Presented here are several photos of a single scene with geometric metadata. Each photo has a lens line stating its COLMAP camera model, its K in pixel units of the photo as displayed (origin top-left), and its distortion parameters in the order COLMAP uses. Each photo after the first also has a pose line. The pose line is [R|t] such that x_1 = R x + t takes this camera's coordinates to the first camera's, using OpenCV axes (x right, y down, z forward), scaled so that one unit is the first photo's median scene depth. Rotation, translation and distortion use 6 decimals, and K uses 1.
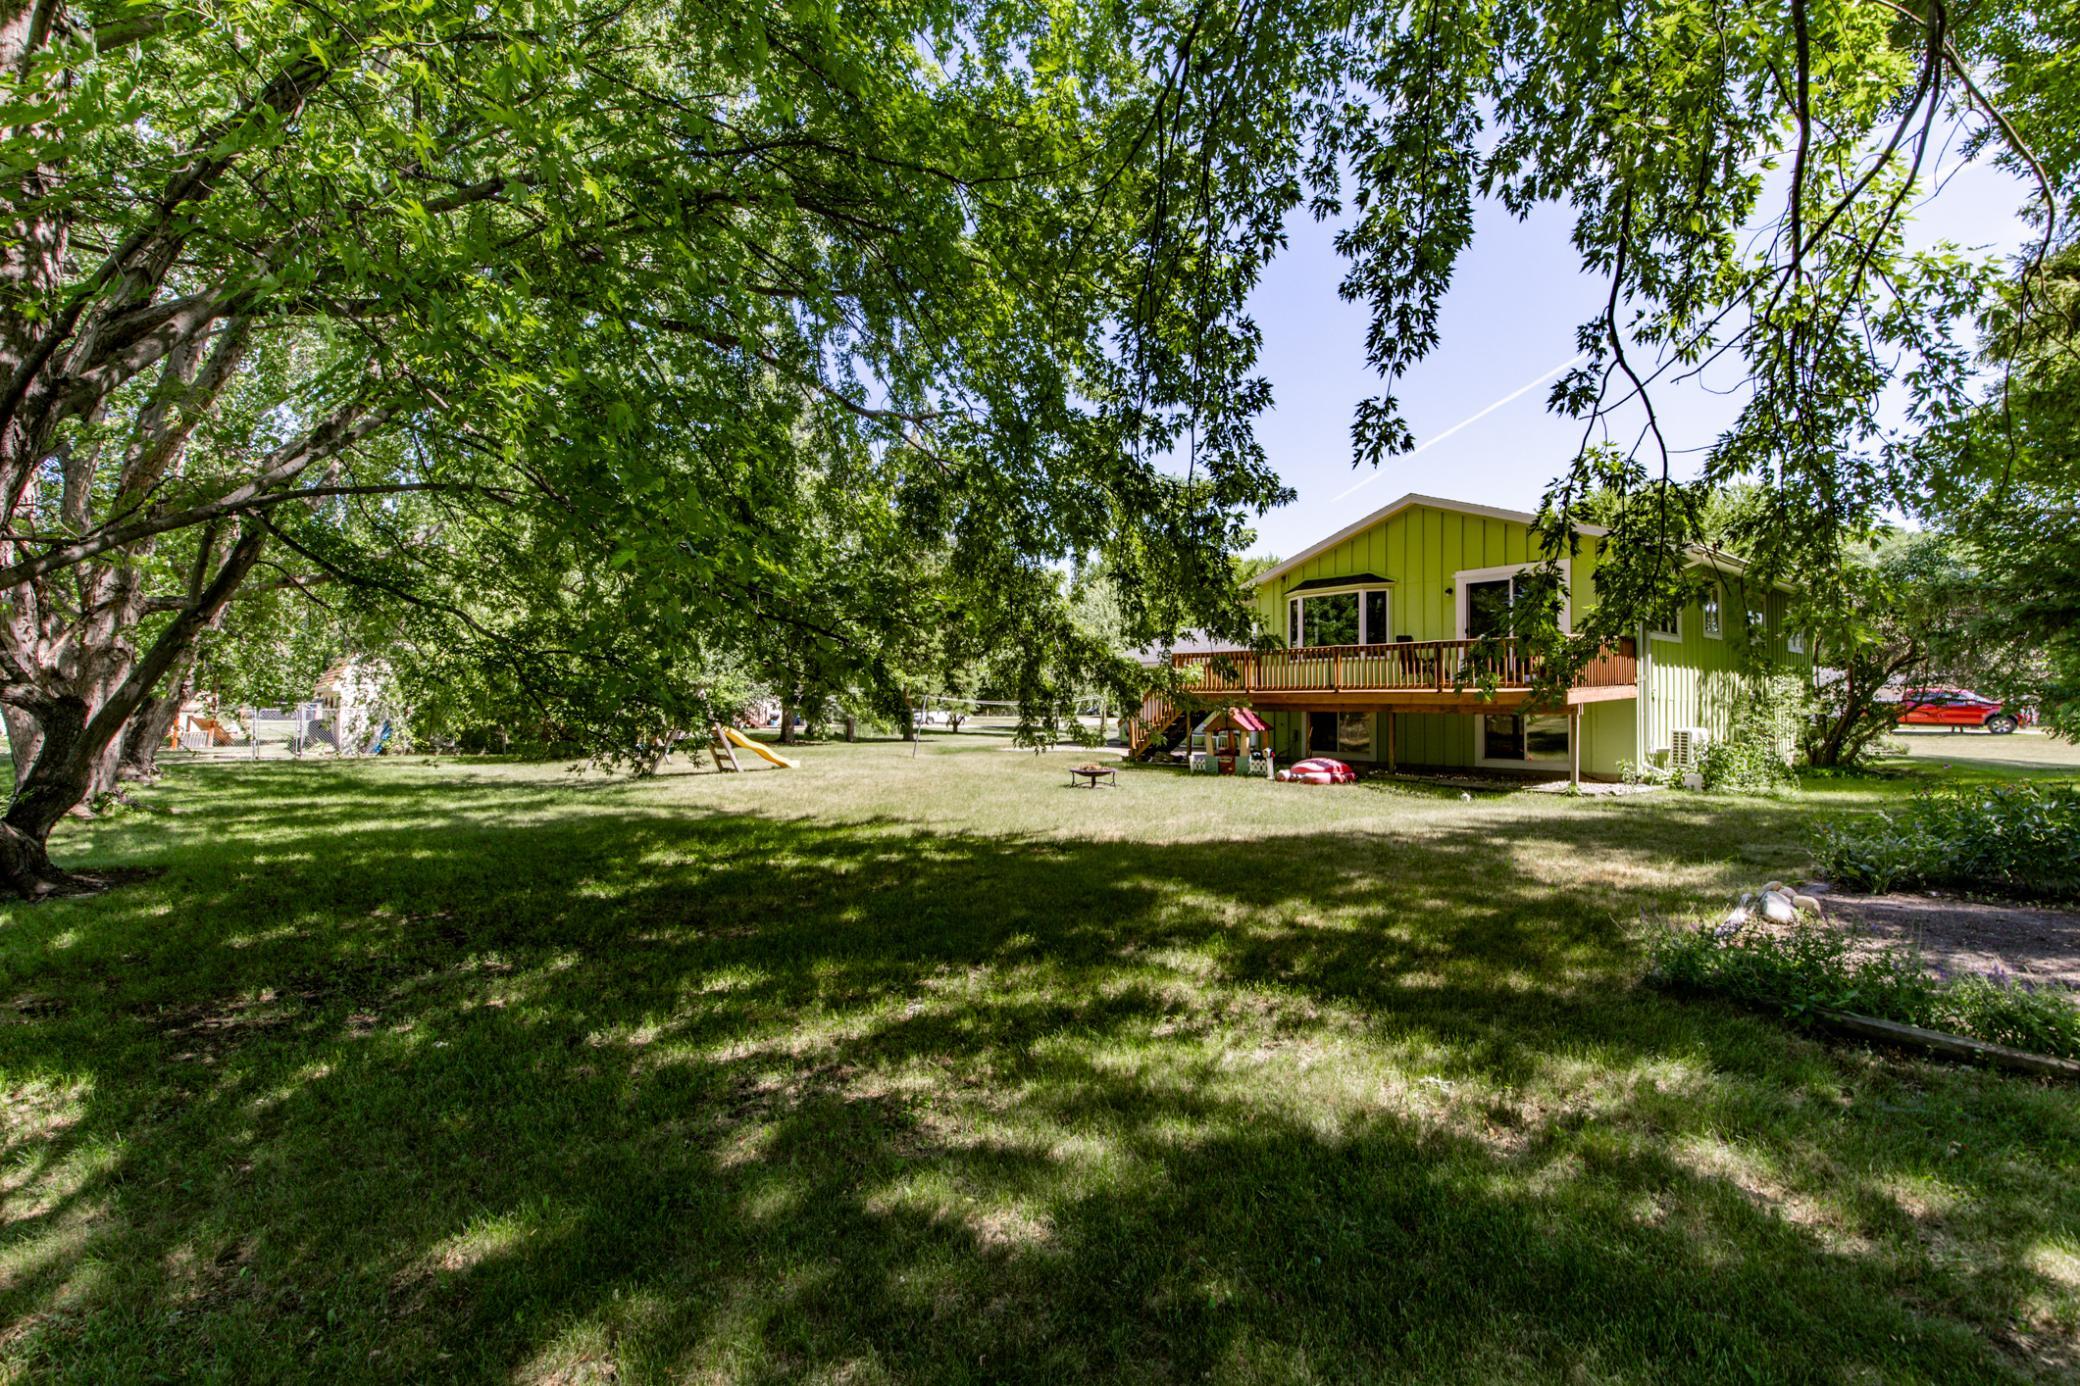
lens RADIAL K [[897.4, 0, 1033.3], [0, 897.4, 703.7], [0, 0, 1]] dist [0.000598, 0.000045]
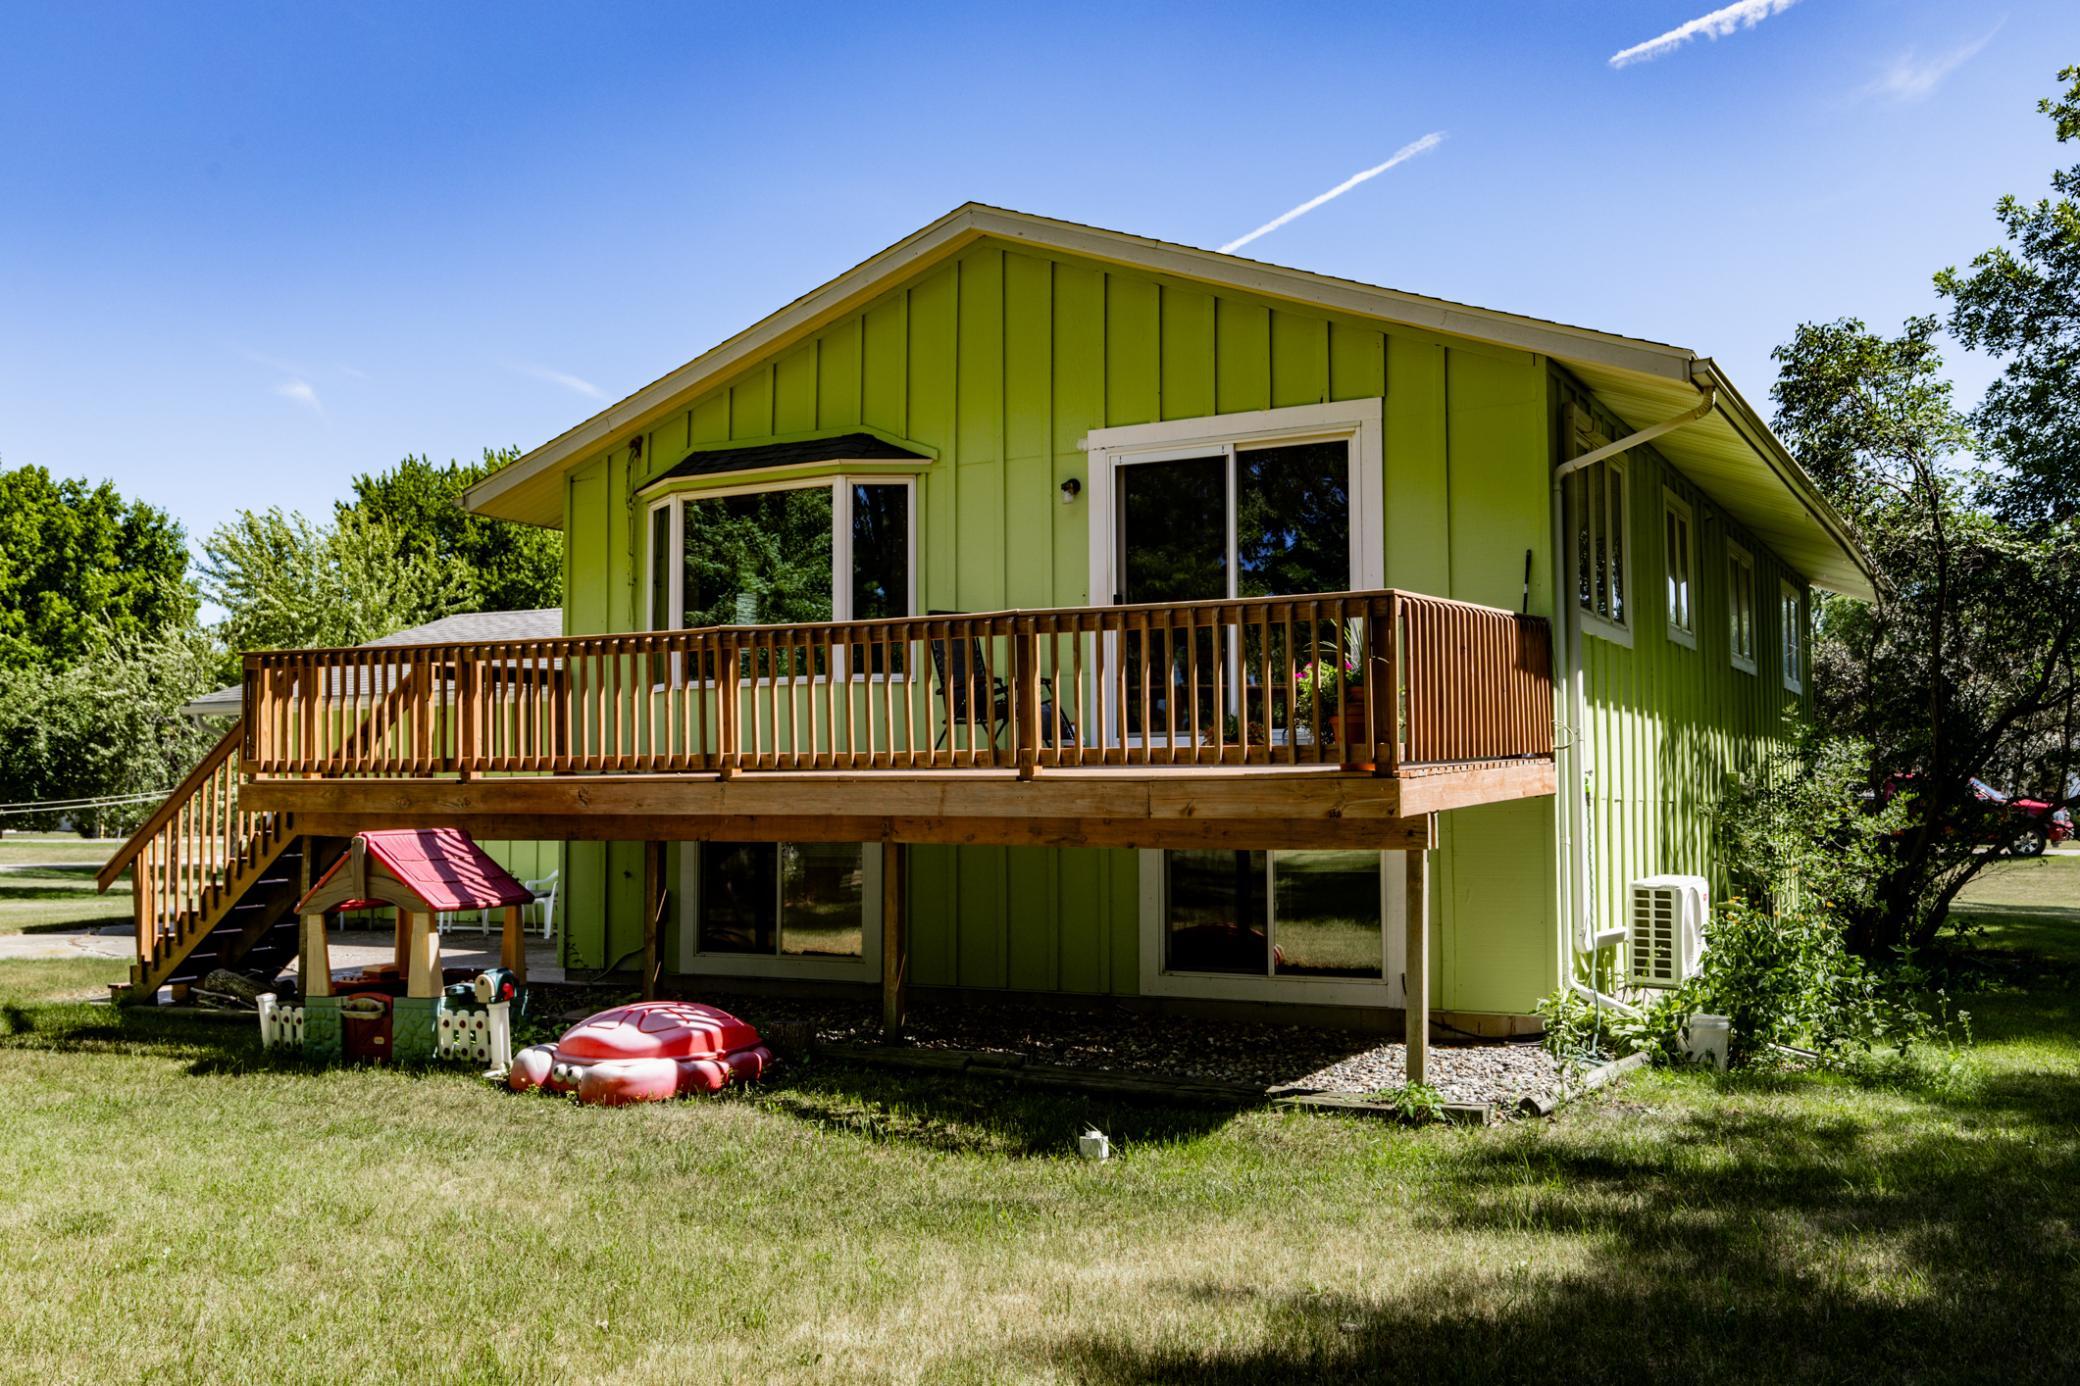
lens RADIAL K [[1885.3, 0, 1044.5], [0, 1885.3, 694.2], [0, 0, 1]] dist [-0.007567, -0.005313]
pose [[0.926107, 0.016855, 0.376884, 0.192563], [0.005761, 0.998253, -0.058800, -0.002896], [-0.377217, 0.056627, 0.924392, 0.358631]]
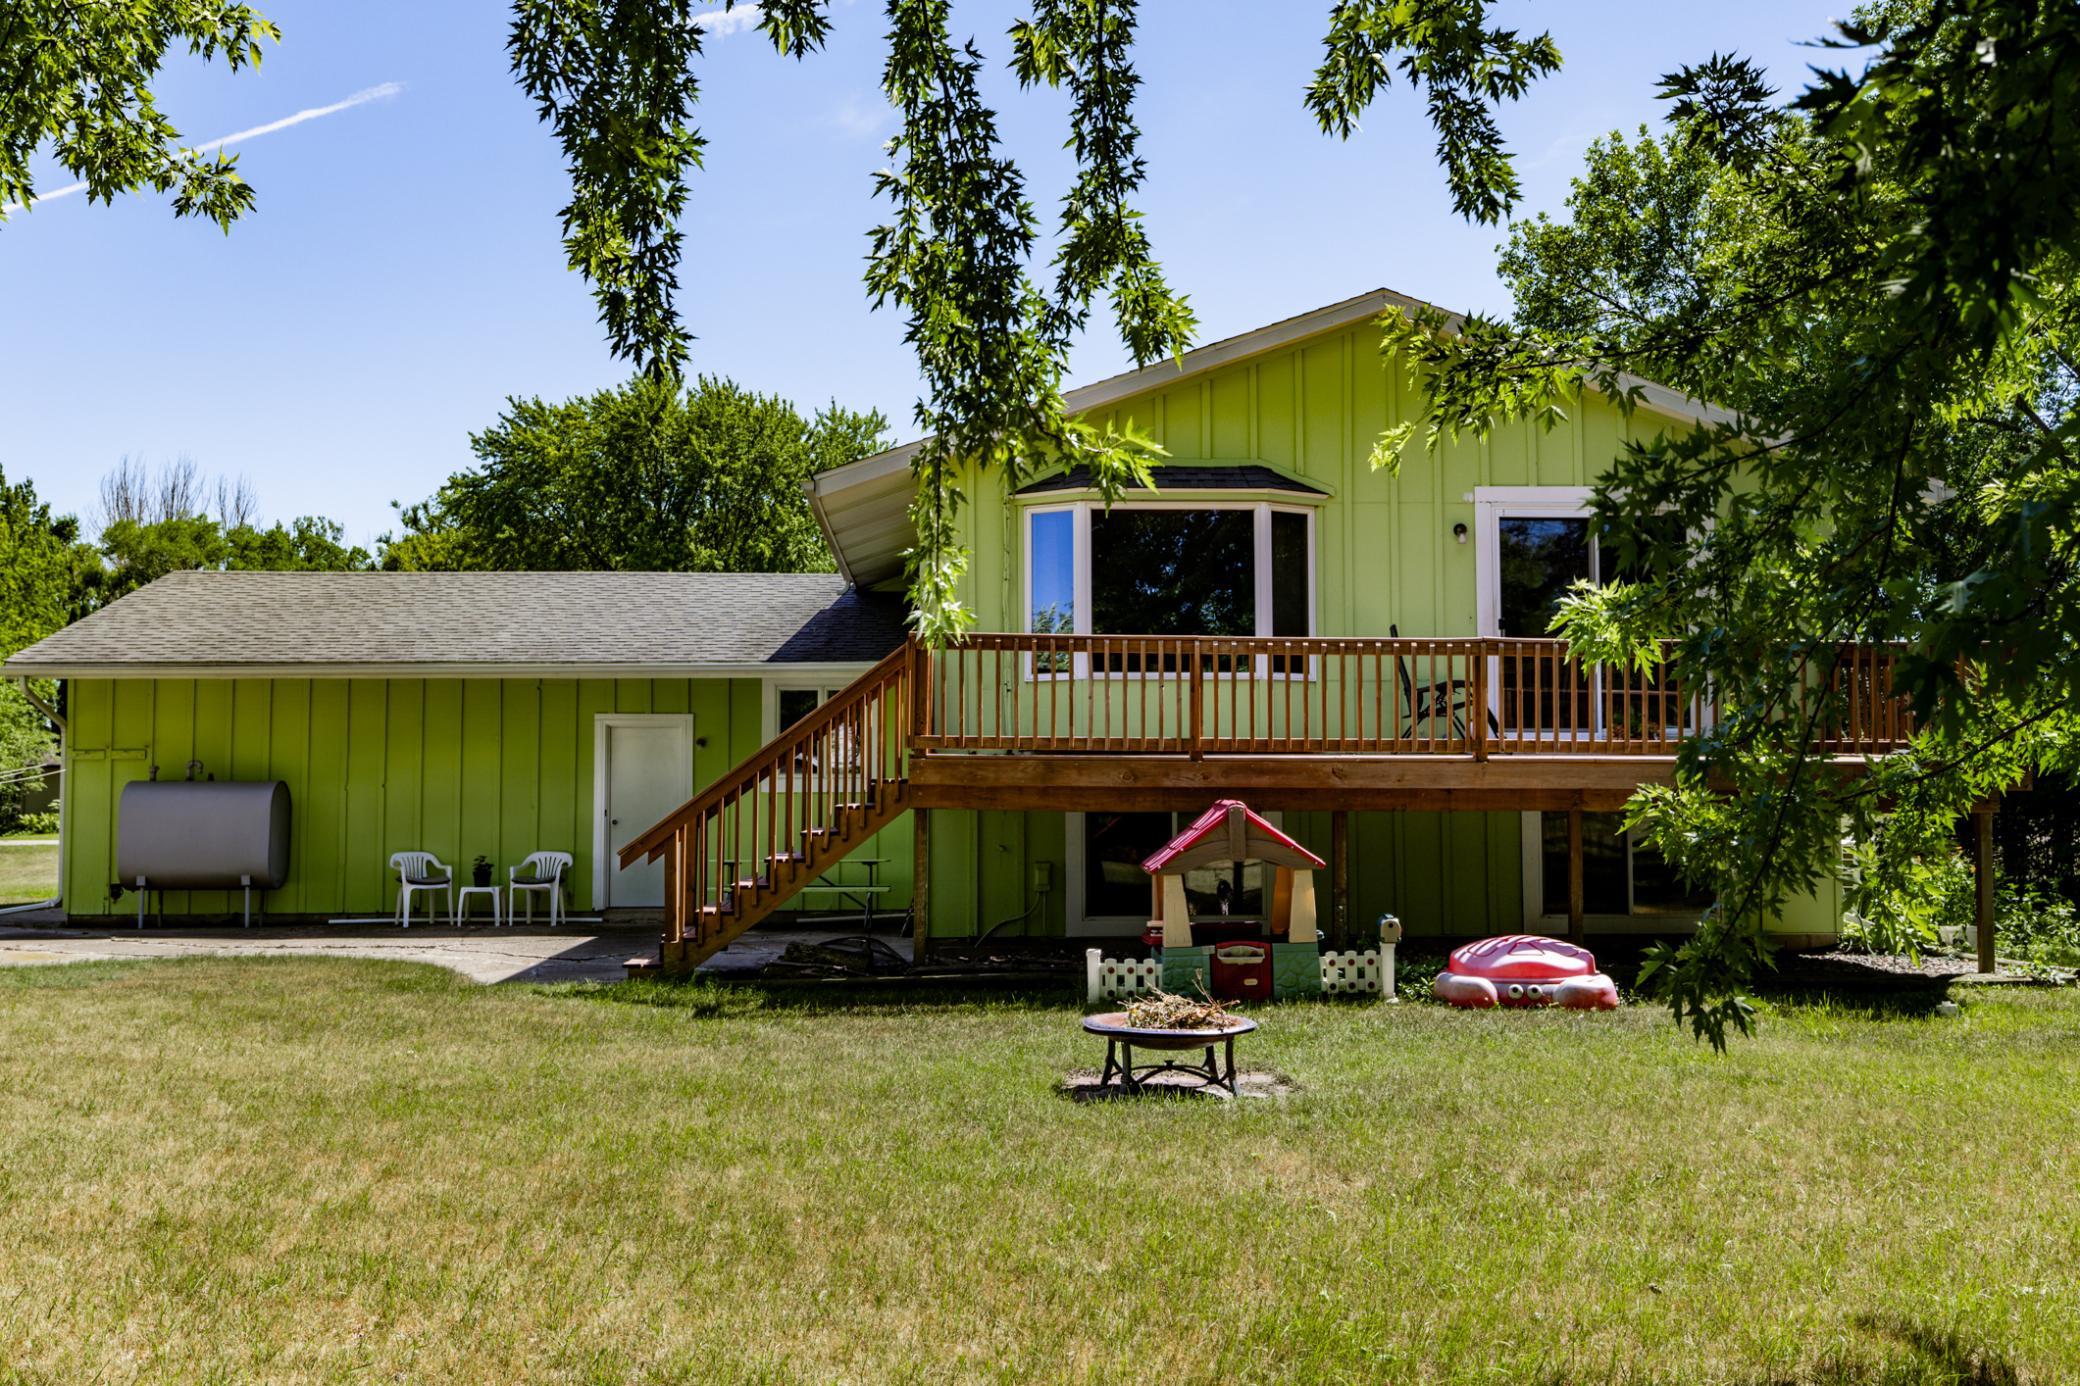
lens RADIAL K [[1885.3, 0, 1044.5], [0, 1885.3, 694.2], [0, 0, 1]] dist [-0.007567, -0.005313]
pose [[0.611580, 0.035377, 0.790391, -0.403629], [0.001166, 0.998958, -0.045615, -0.004122], [-0.791182, 0.028819, 0.610902, 0.641745]]
